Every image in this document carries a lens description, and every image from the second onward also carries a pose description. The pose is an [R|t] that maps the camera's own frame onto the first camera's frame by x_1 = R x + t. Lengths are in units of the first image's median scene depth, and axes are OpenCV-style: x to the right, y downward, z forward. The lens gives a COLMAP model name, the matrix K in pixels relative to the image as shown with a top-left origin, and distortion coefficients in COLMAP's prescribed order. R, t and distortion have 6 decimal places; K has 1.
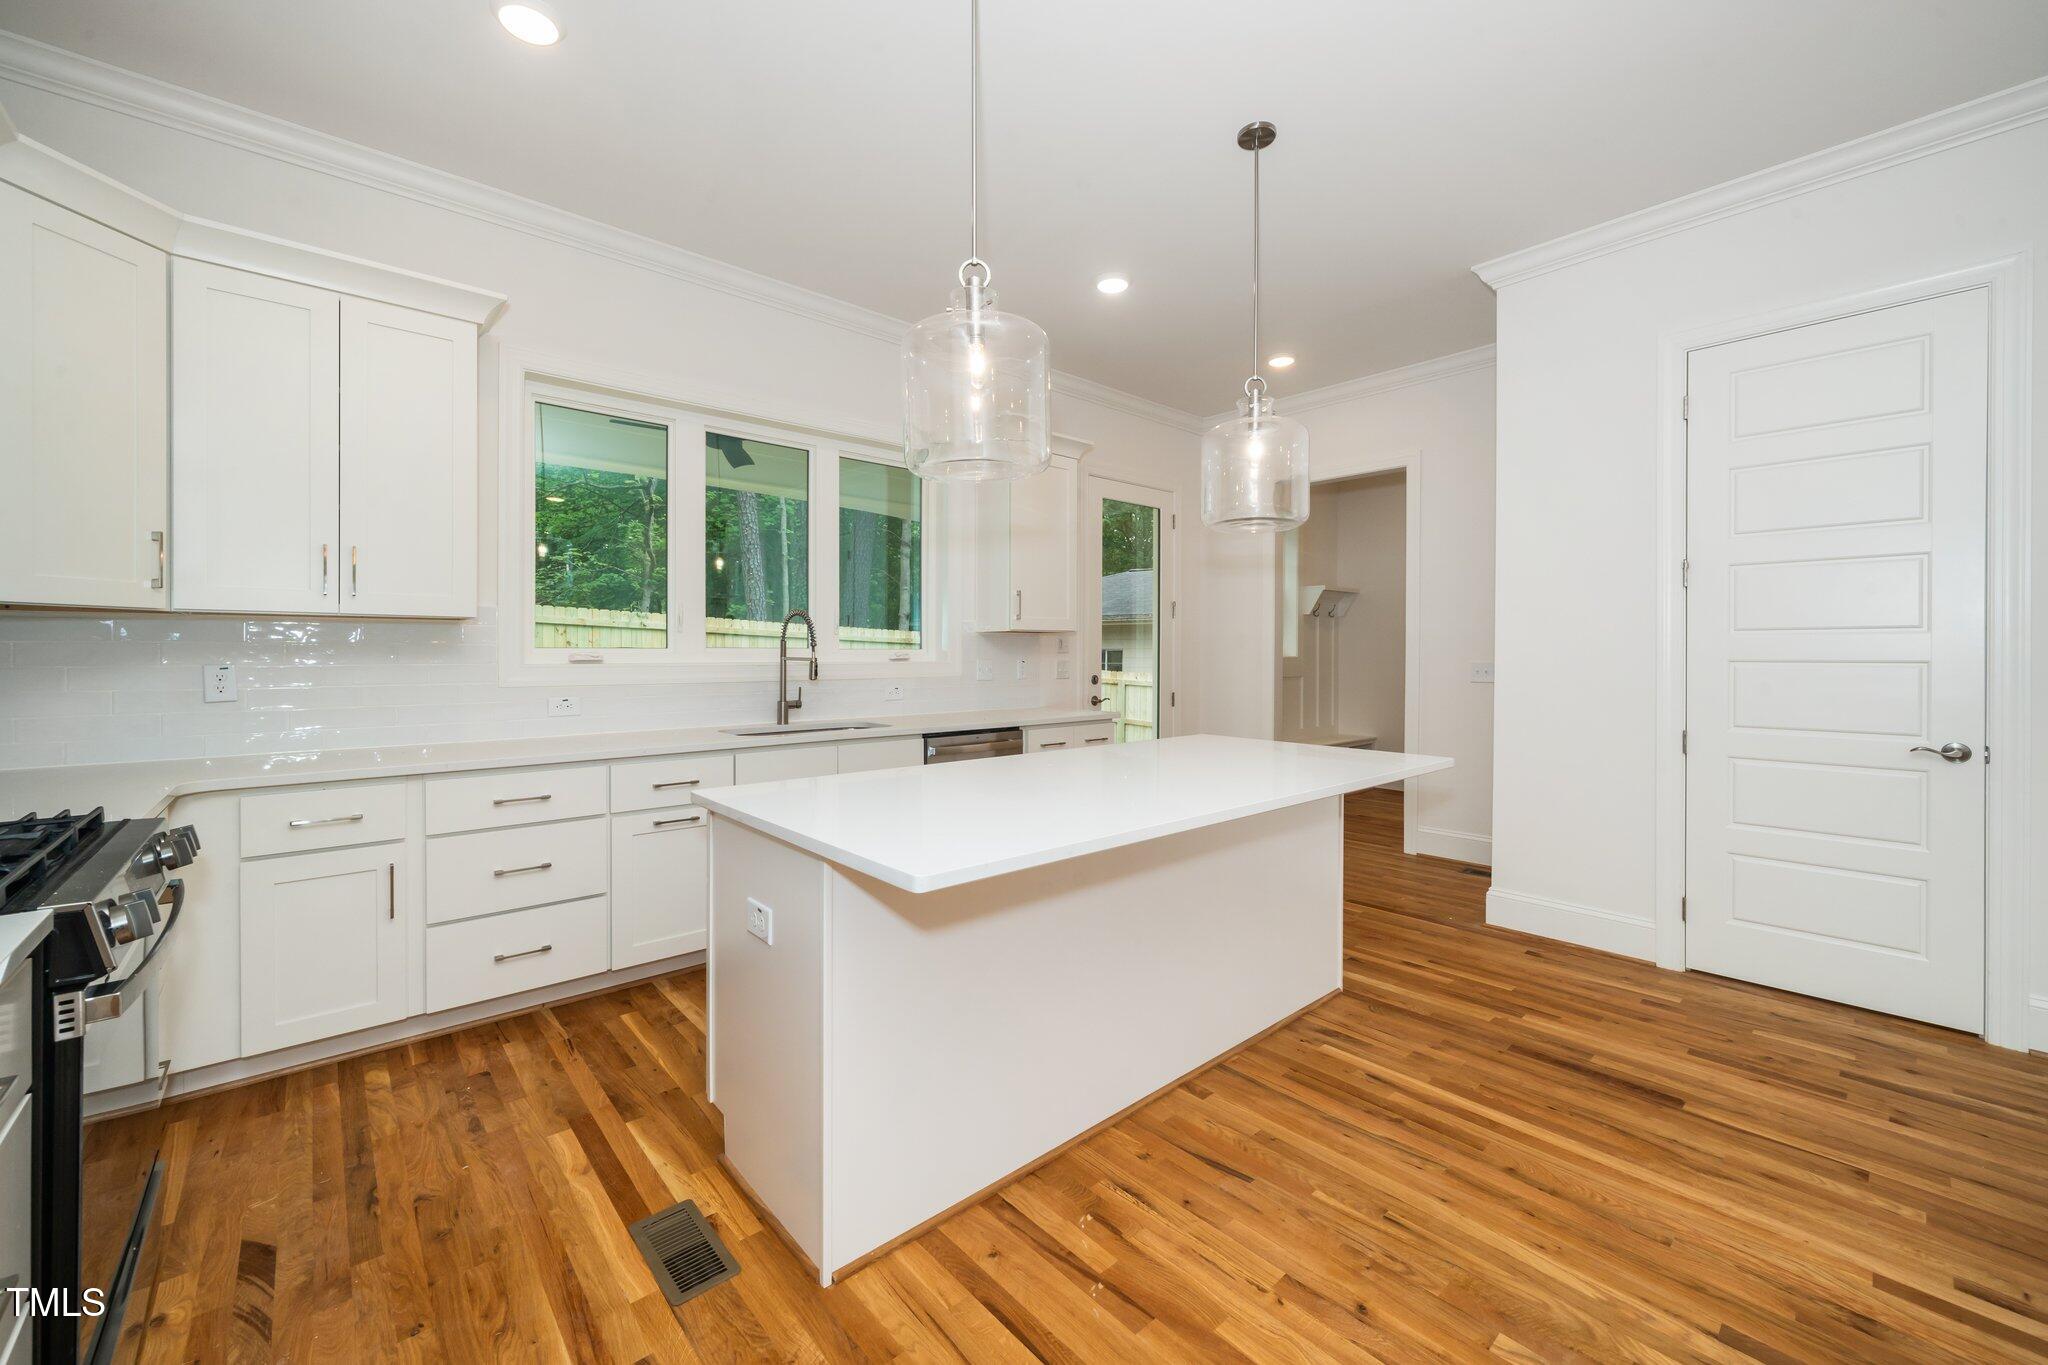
lens RADIAL K [[817.1, 0, 1021.8], [0, 817.1, 653.9], [0, 0, 1]] dist [-0.000678, 0.001000]
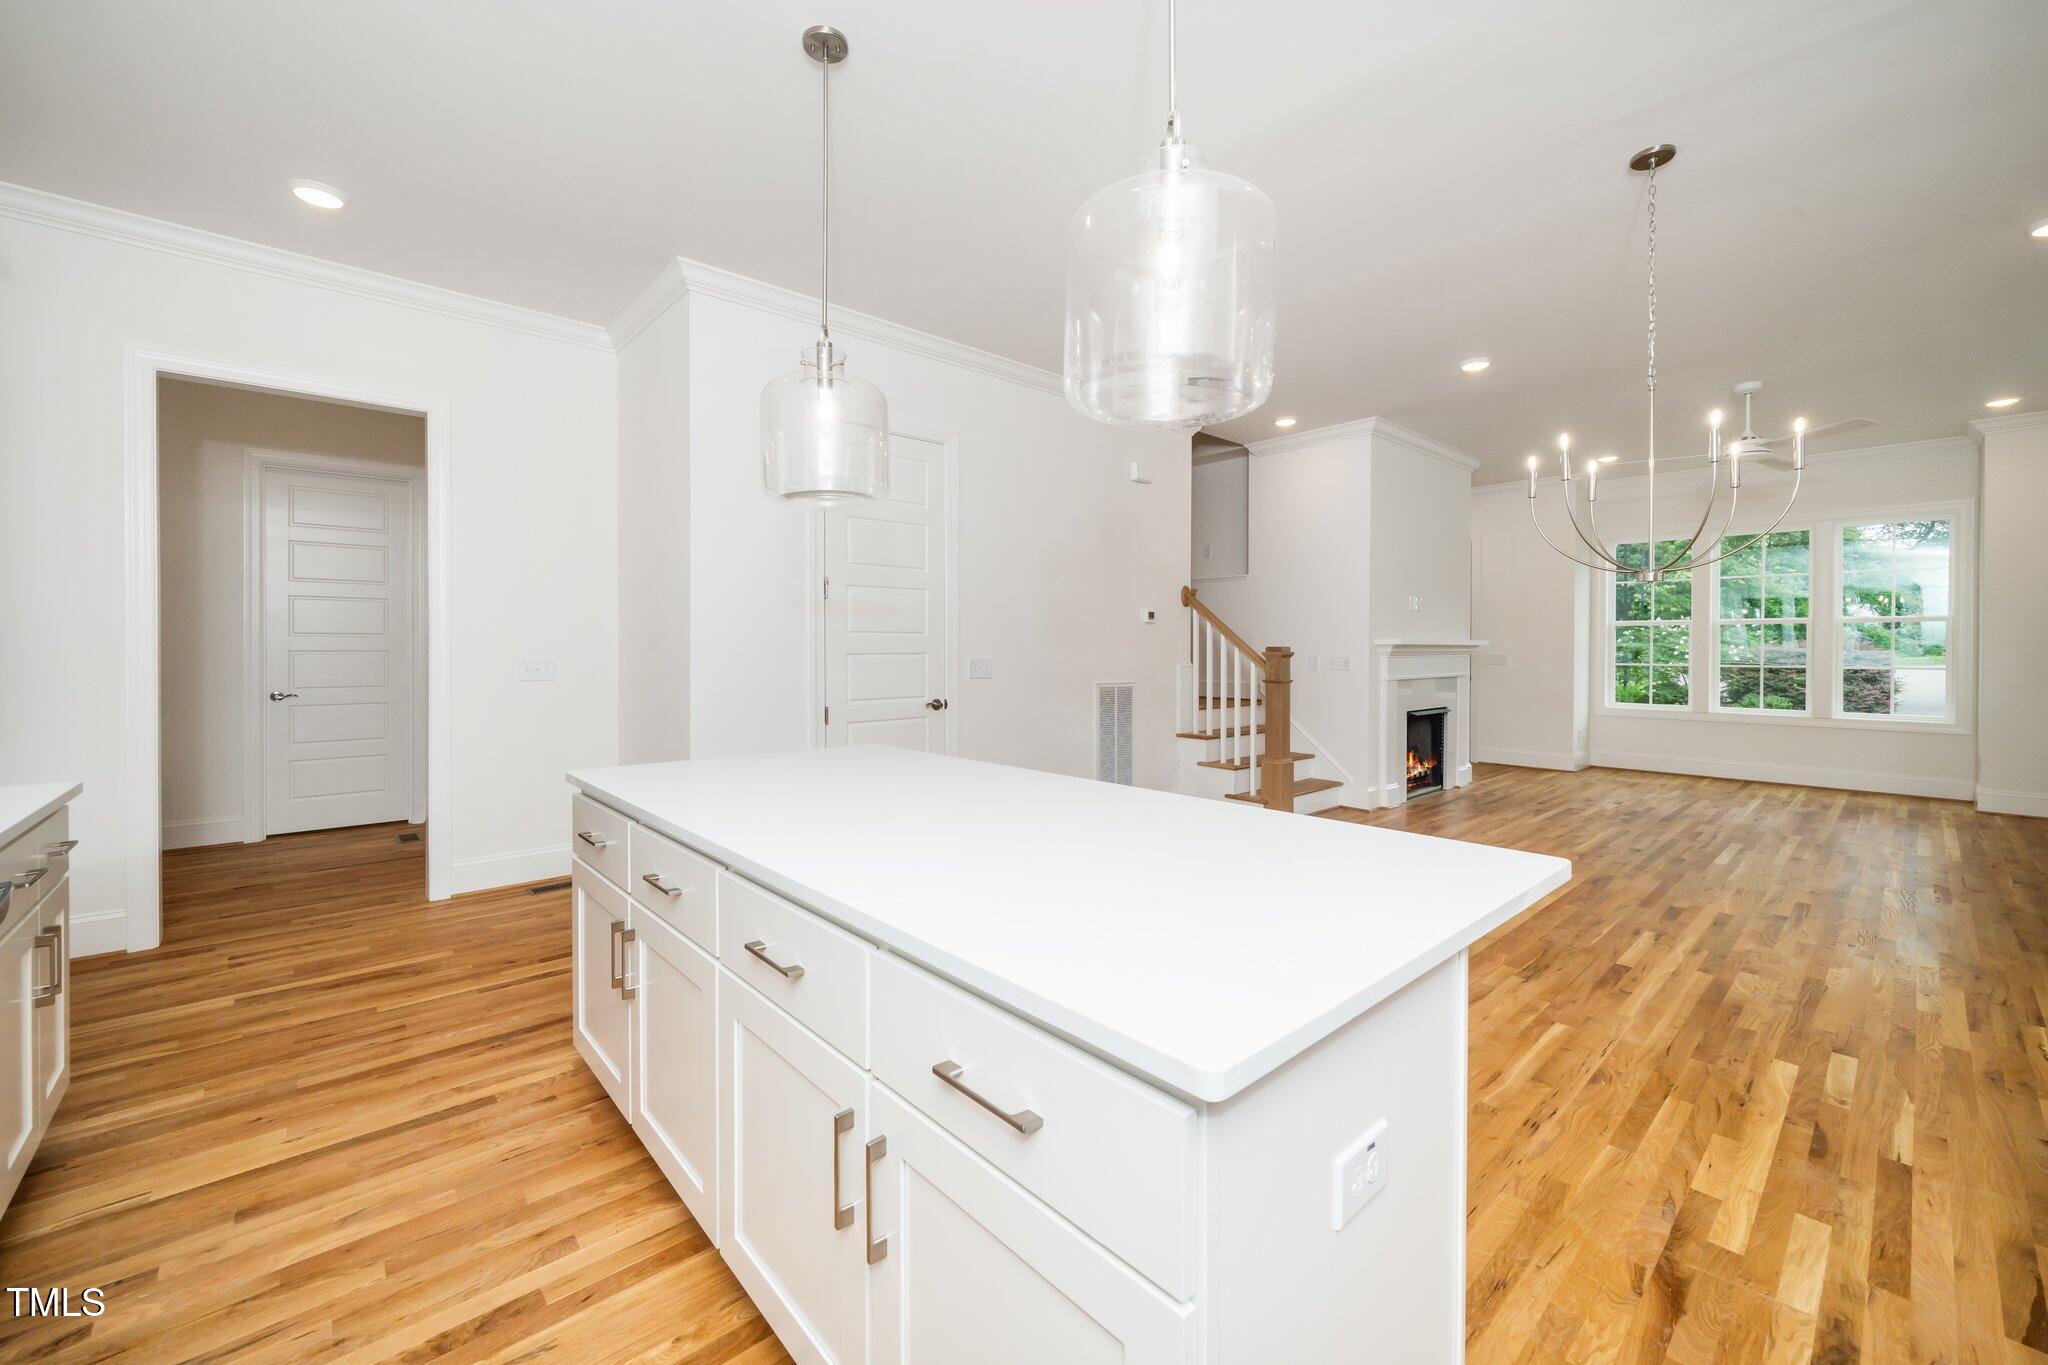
lens RADIAL K [[771.8, 0, 1017.7], [0, 771.8, 650.4], [0, 0, 1]] dist [-0.000457, -0.000927]
pose [[0.010970, -0.001270, 0.999939, -0.570664], [0.000938, 0.999999, 0.001260, 0.001585], [-0.999939, 0.000924, 0.010971, 0.862824]]
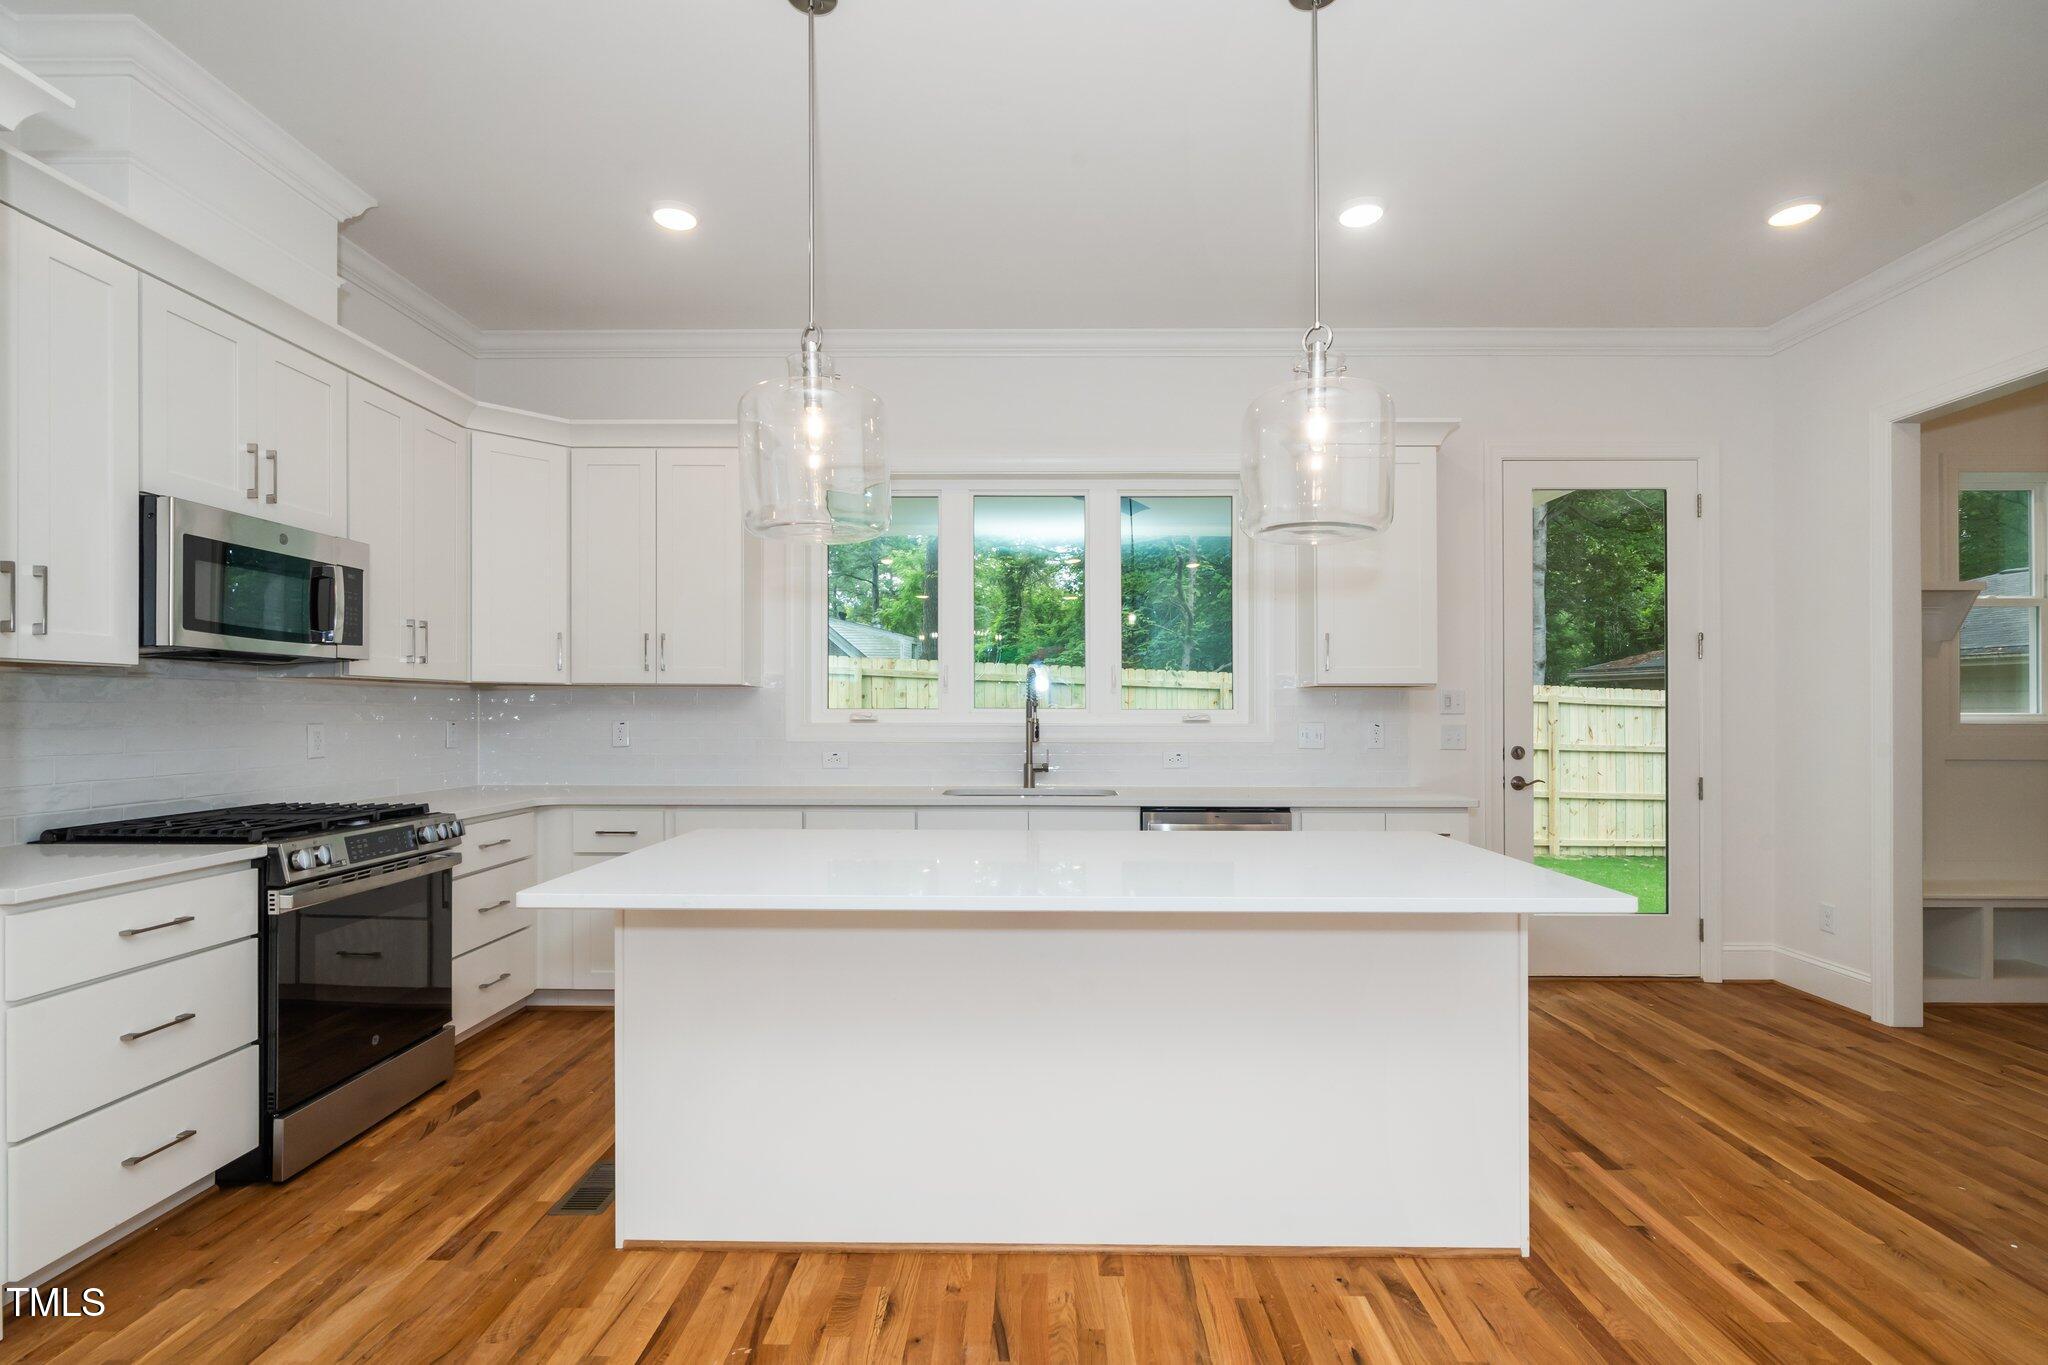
lens RADIAL K [[981.5, 0, 1023.6], [0, 981.5, 719.1], [0, 0, 1]] dist [0.000439, -0.002450]
pose [[0.735295, 0.005015, -0.677729, 0.720261], [-0.002589, 0.999986, 0.004591, -0.000155], [0.677742, -0.001621, 0.735298, 0.221268]]
